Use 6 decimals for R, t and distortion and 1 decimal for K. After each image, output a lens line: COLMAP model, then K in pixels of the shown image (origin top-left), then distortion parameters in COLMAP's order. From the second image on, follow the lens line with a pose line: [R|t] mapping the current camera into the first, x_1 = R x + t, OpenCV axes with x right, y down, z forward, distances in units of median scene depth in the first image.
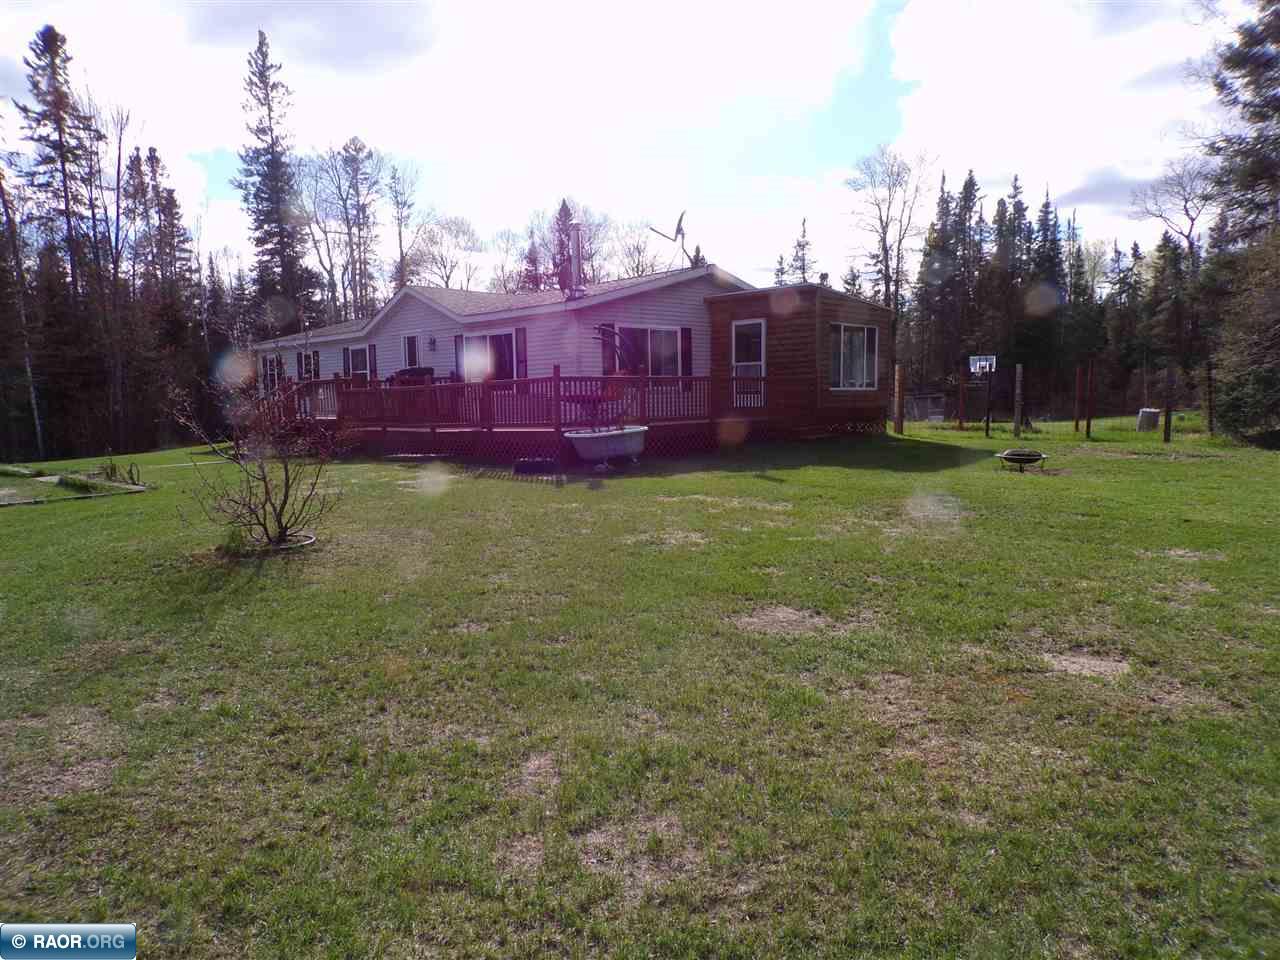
lens RADIAL K [[881.1, 0, 640.0], [0, 881.1, 480.0], [0, 0, 1]] dist [-0.008878, 0.025072]
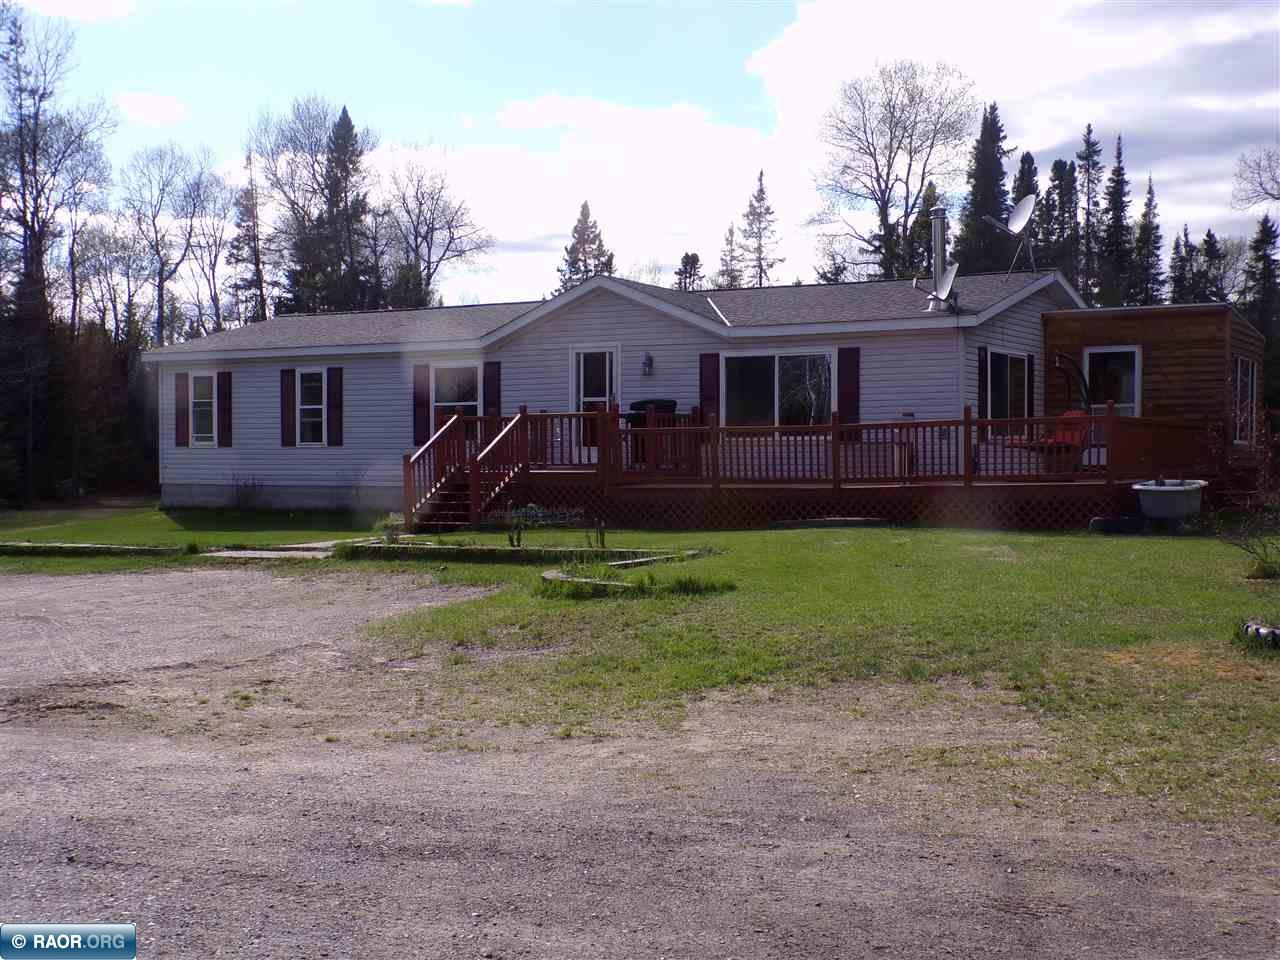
lens RADIAL K [[1712.8, 0, 640.0], [0, 1712.8, 480.0], [0, 0, 1]] dist [-0.014376, 0.323140]
pose [[0.962552, 0.011977, 0.270834, -0.263755], [0.012035, 0.996151, -0.086825, 0.020454], [-0.270831, 0.086833, 0.958702, -0.107842]]
